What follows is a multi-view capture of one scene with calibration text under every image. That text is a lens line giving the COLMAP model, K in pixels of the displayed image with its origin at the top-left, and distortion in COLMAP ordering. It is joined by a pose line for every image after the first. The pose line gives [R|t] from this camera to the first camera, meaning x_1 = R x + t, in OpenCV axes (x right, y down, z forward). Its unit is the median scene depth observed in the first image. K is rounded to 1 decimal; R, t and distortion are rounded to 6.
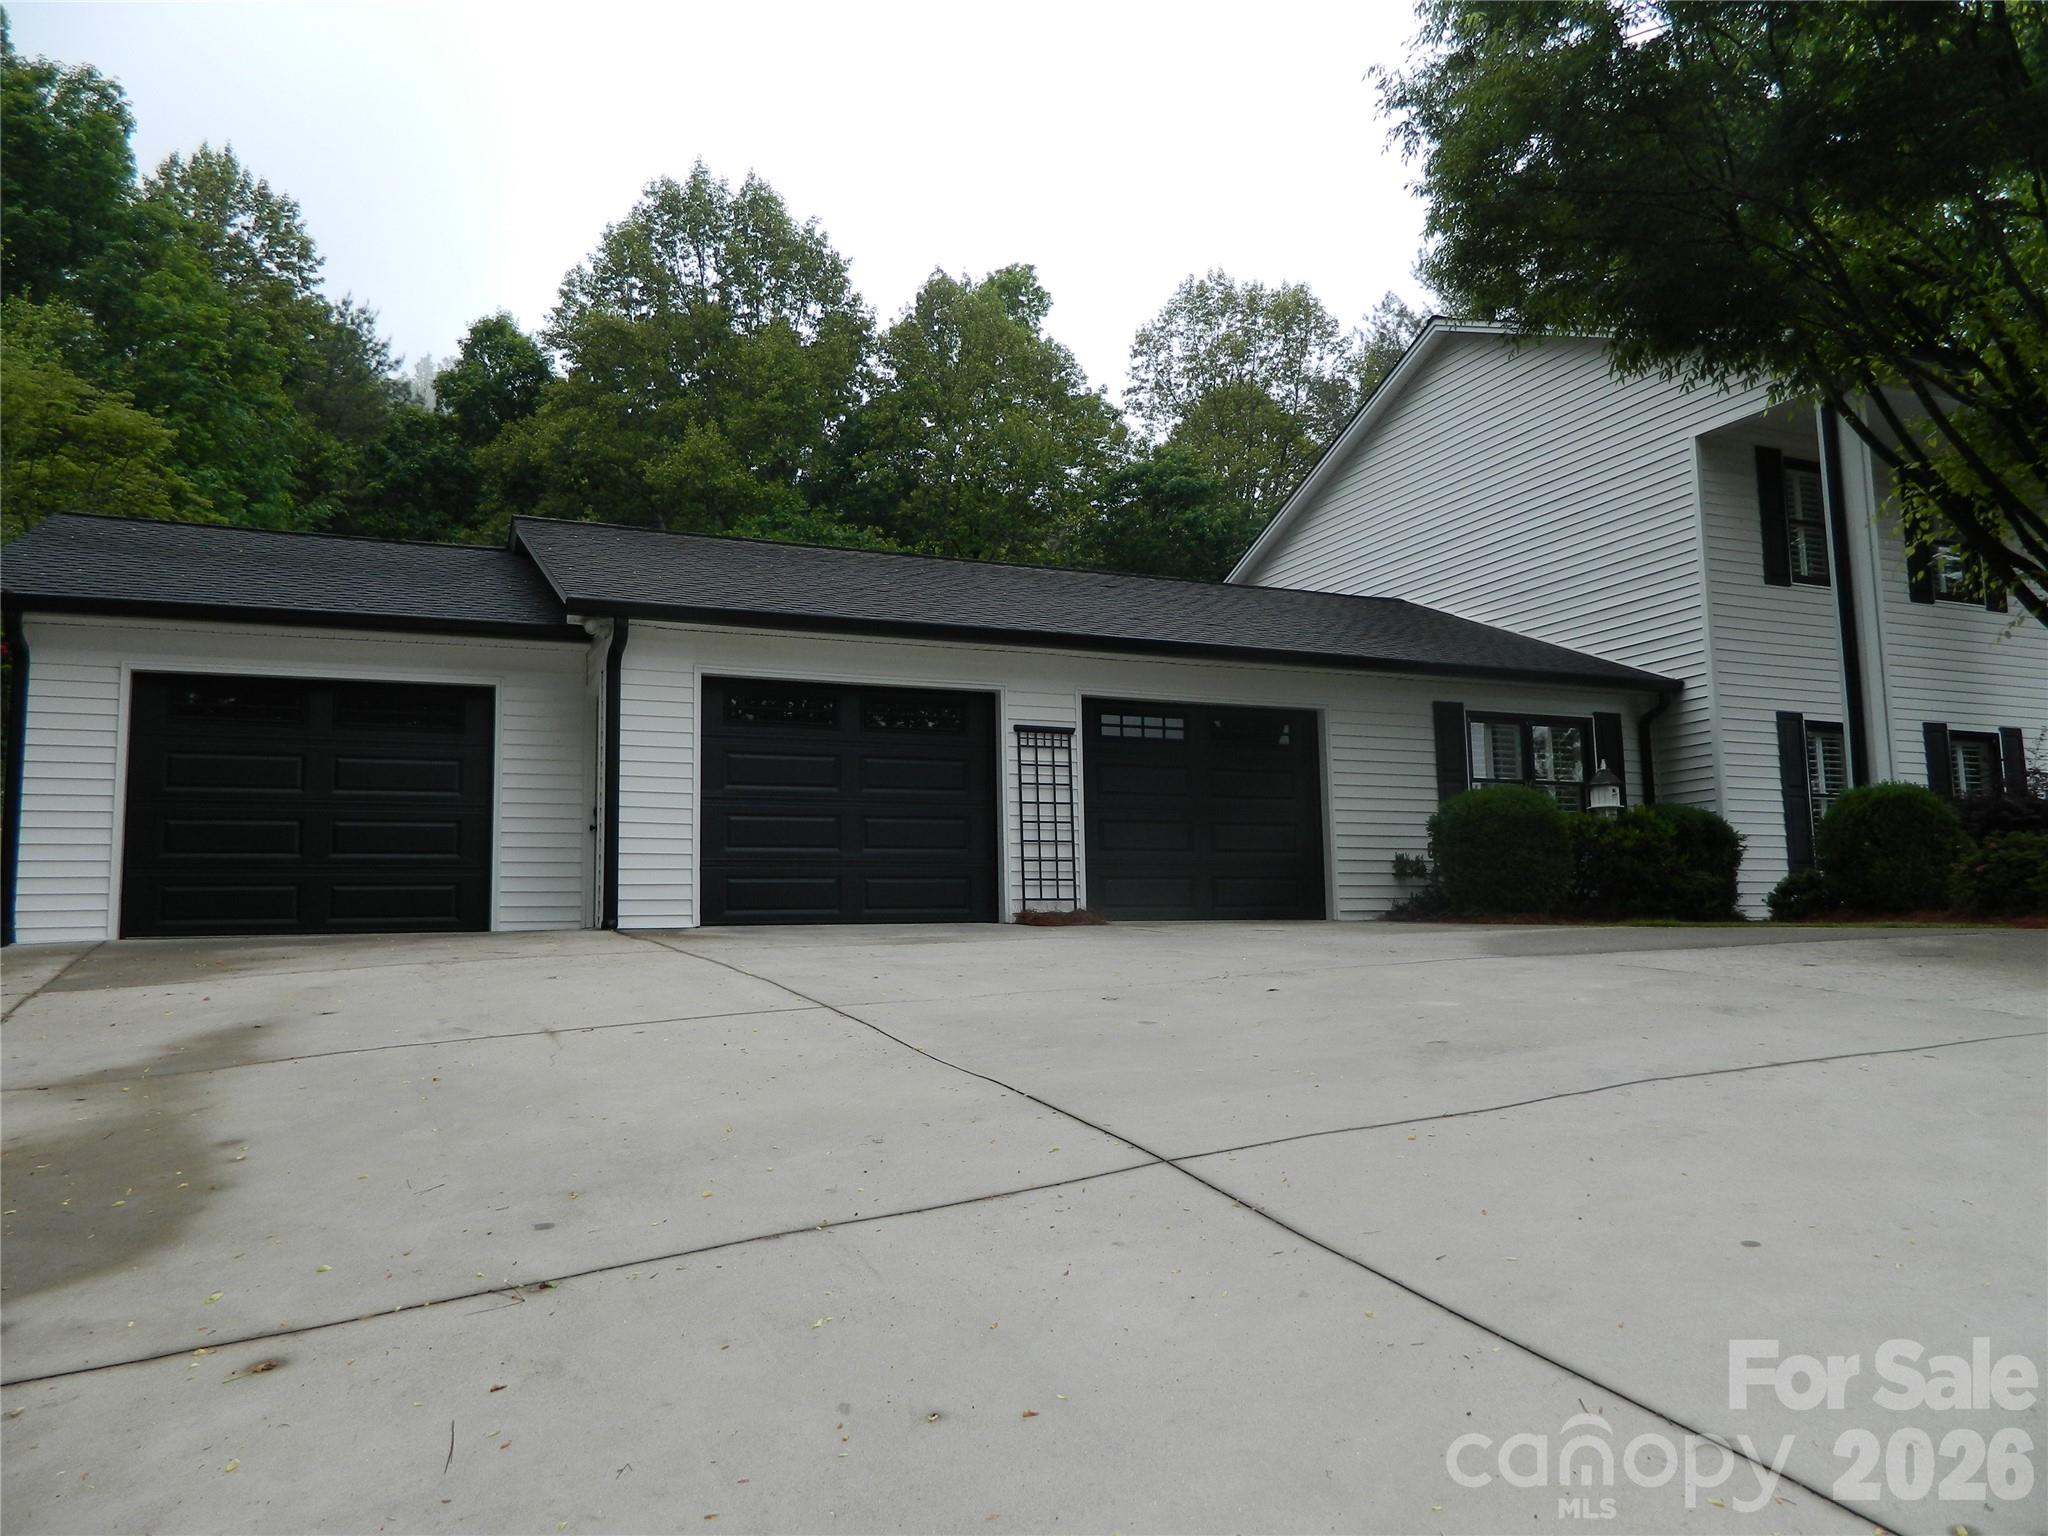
lens RADIAL K [[1523.0, 0, 1023.6], [0, 1523.0, 765.3], [0, 0, 1]] dist [0.009617, -0.011454]
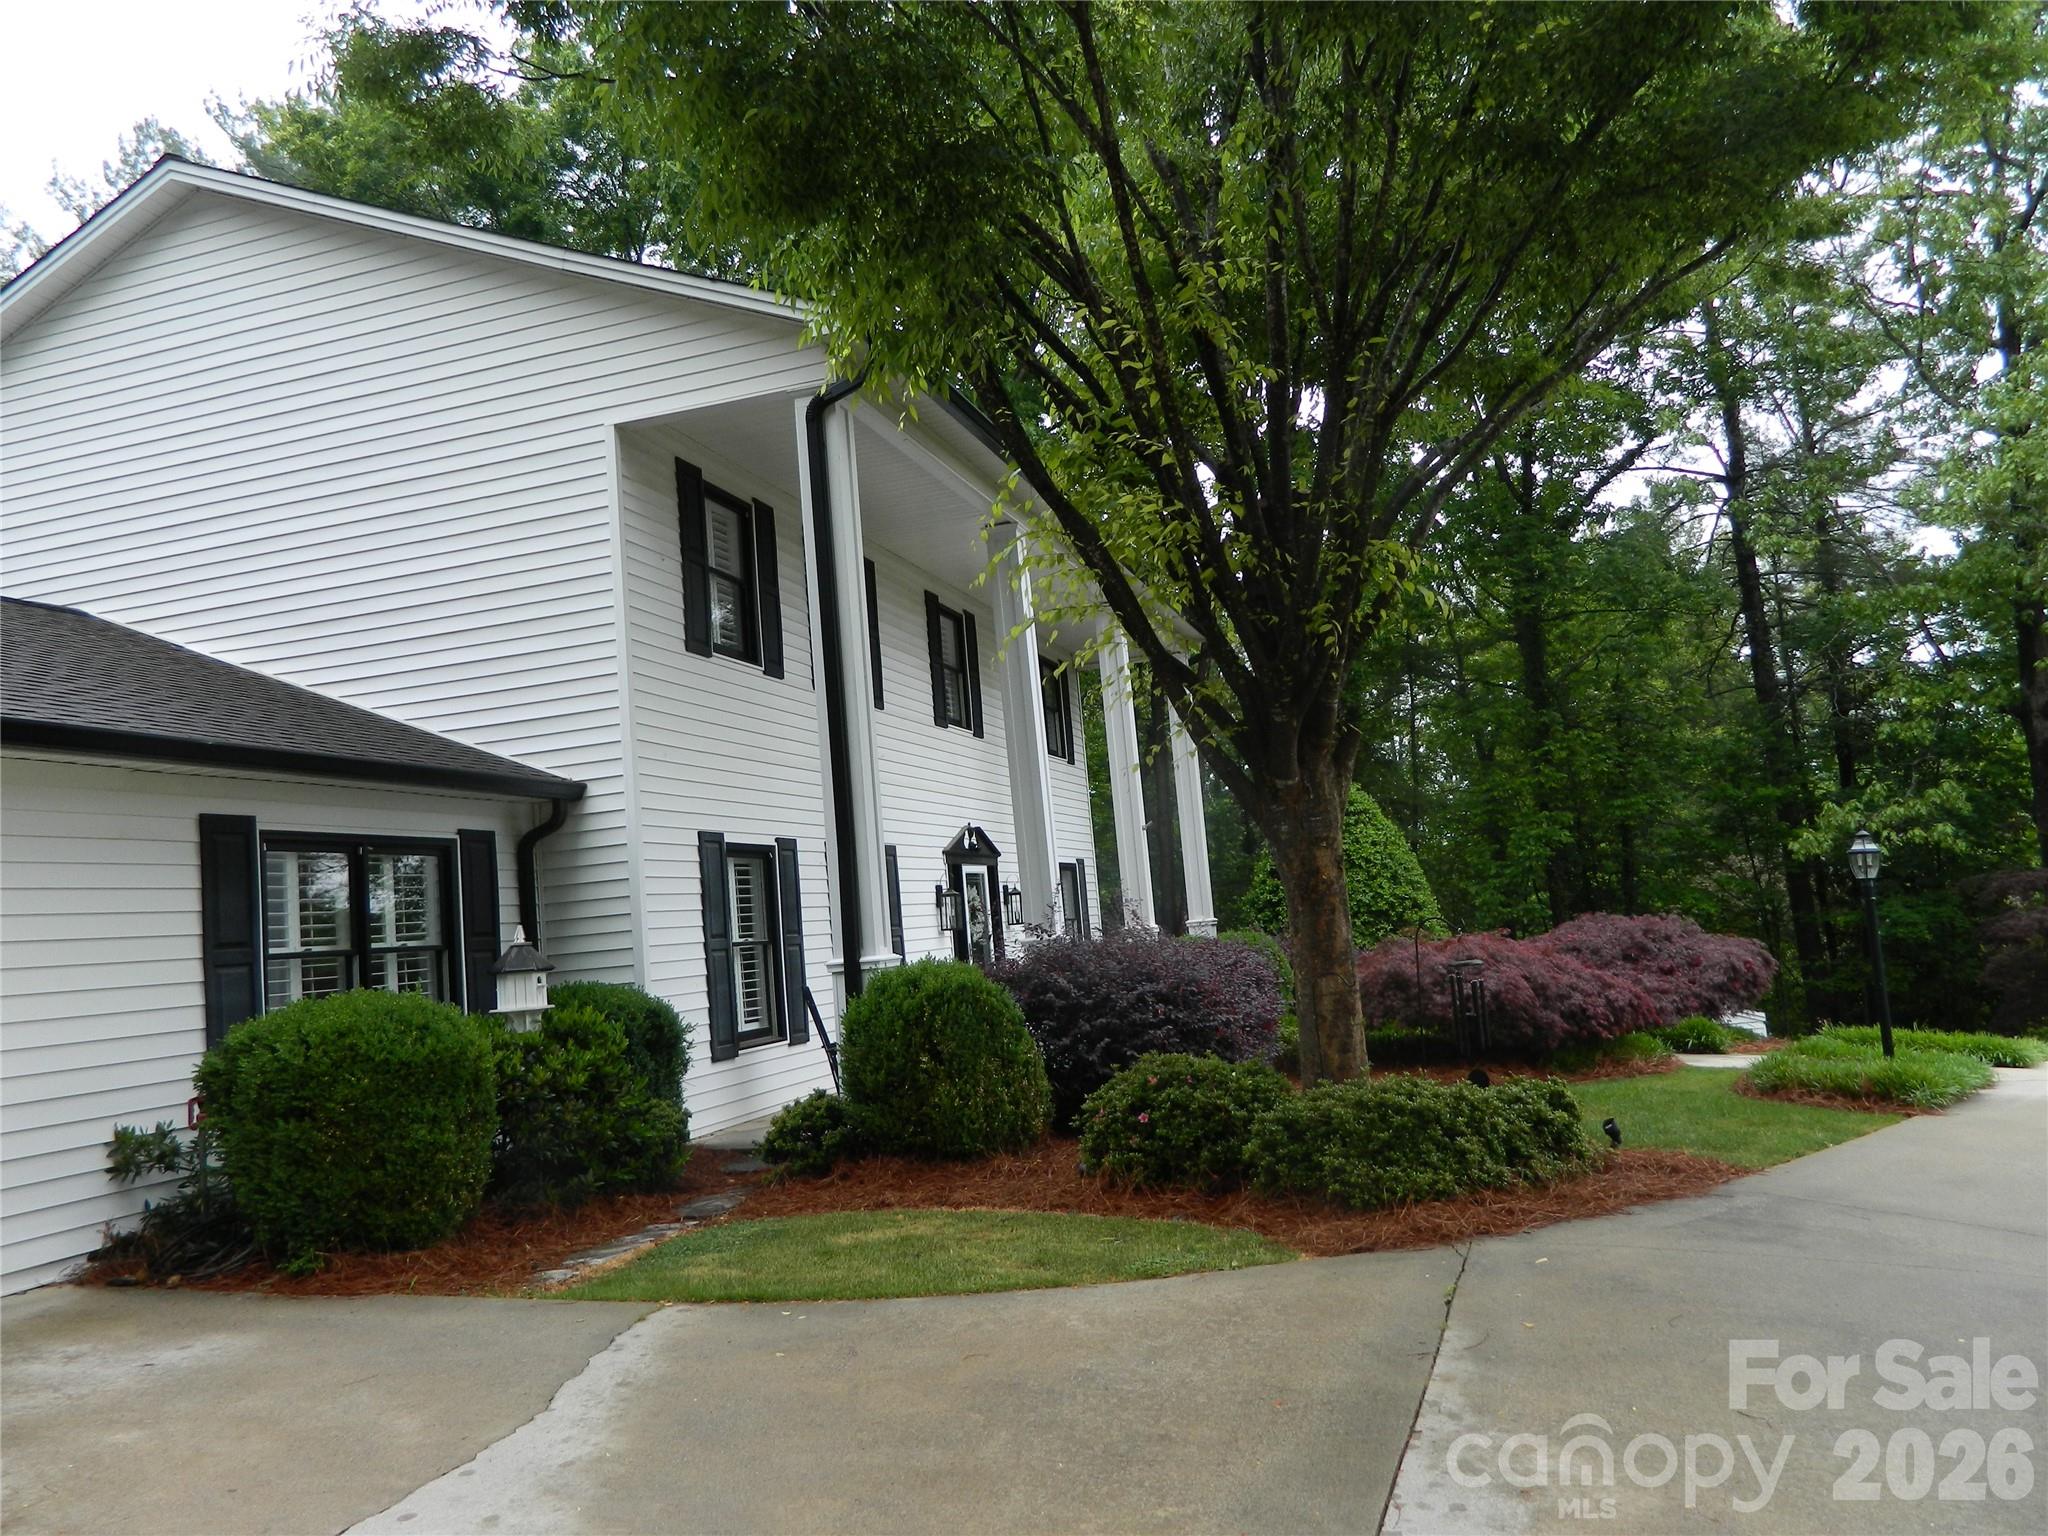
lens RADIAL K [[1523.0, 0, 1016.6], [0, 1523.0, 760.1], [0, 0, 1]] dist [0.009617, -0.011454]
pose [[0.660878, 0.045293, 0.749126, 0.060414], [-0.021340, 0.998908, -0.041569, -0.044039], [-0.750190, 0.011486, 0.661122, 0.438575]]
